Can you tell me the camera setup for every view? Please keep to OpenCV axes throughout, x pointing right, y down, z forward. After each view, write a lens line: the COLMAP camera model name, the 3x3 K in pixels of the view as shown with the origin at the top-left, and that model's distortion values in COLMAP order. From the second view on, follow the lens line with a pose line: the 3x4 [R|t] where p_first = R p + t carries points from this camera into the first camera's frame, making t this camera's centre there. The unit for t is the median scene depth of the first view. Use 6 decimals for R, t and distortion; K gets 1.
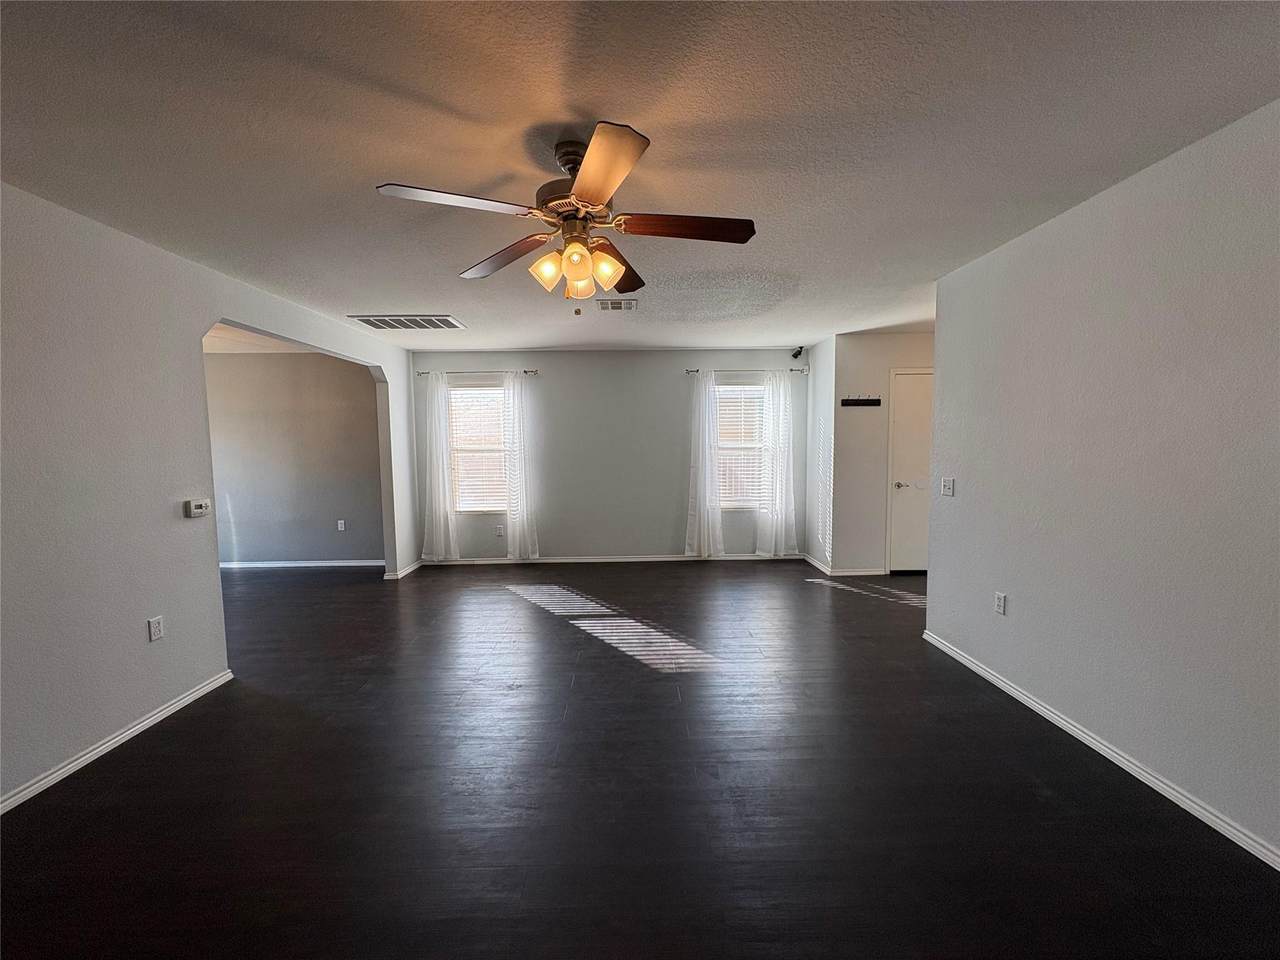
lens RADIAL K [[508.7, 0, 639.0], [0, 508.7, 481.9], [0, 0, 1]] dist [-0.000672, 0.000318]
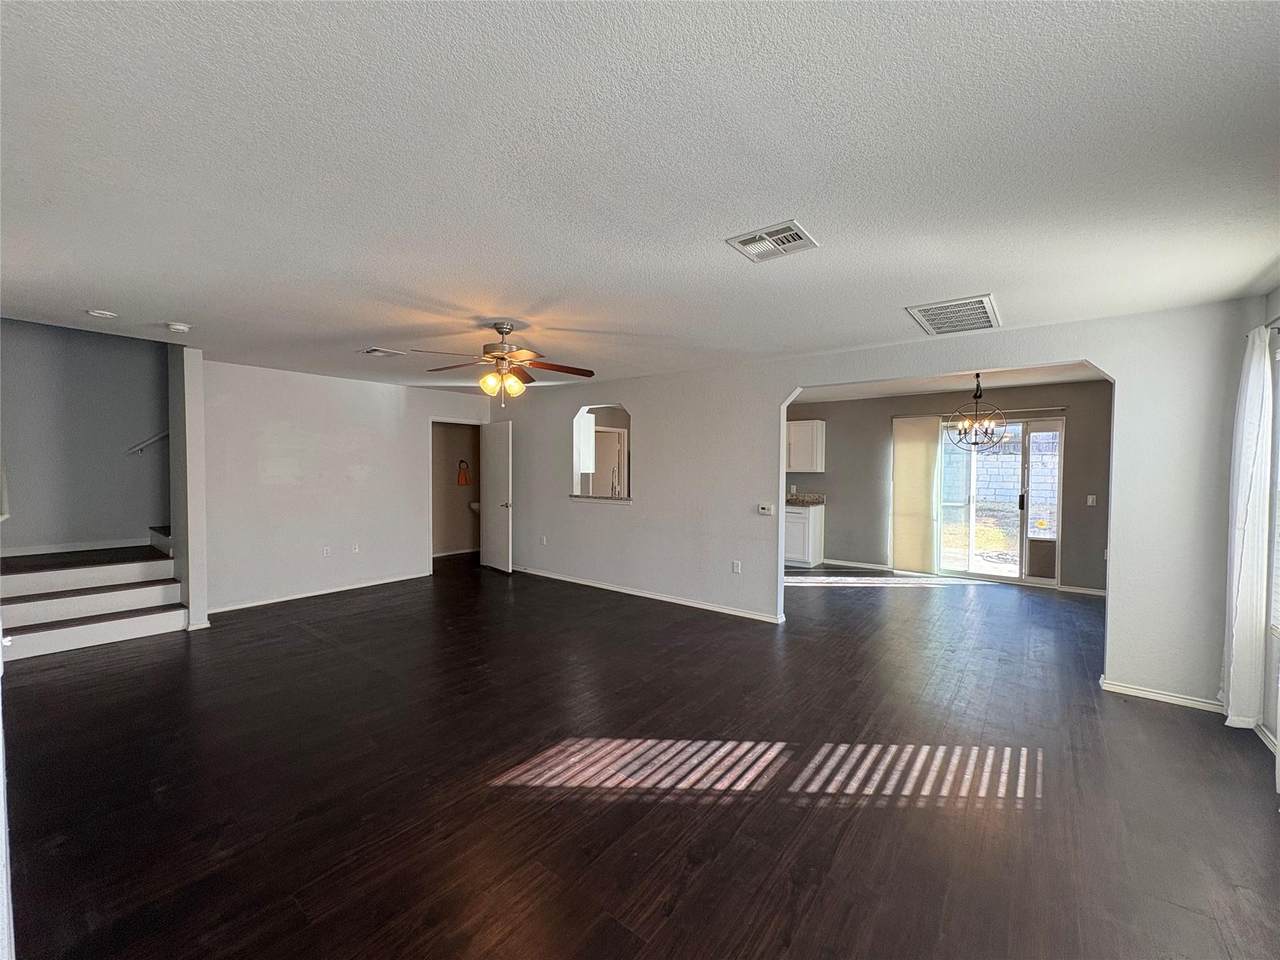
lens RADIAL K [[505.6, 0, 642.0], [0, 505.6, 481.7], [0, 0, 1]] dist [-0.001248, 0.000003]
pose [[-0.633759, 0.027225, -0.773052, 0.336207], [-0.057824, 0.994917, 0.082443, -0.076271], [0.771366, 0.096949, -0.628963, 0.855181]]
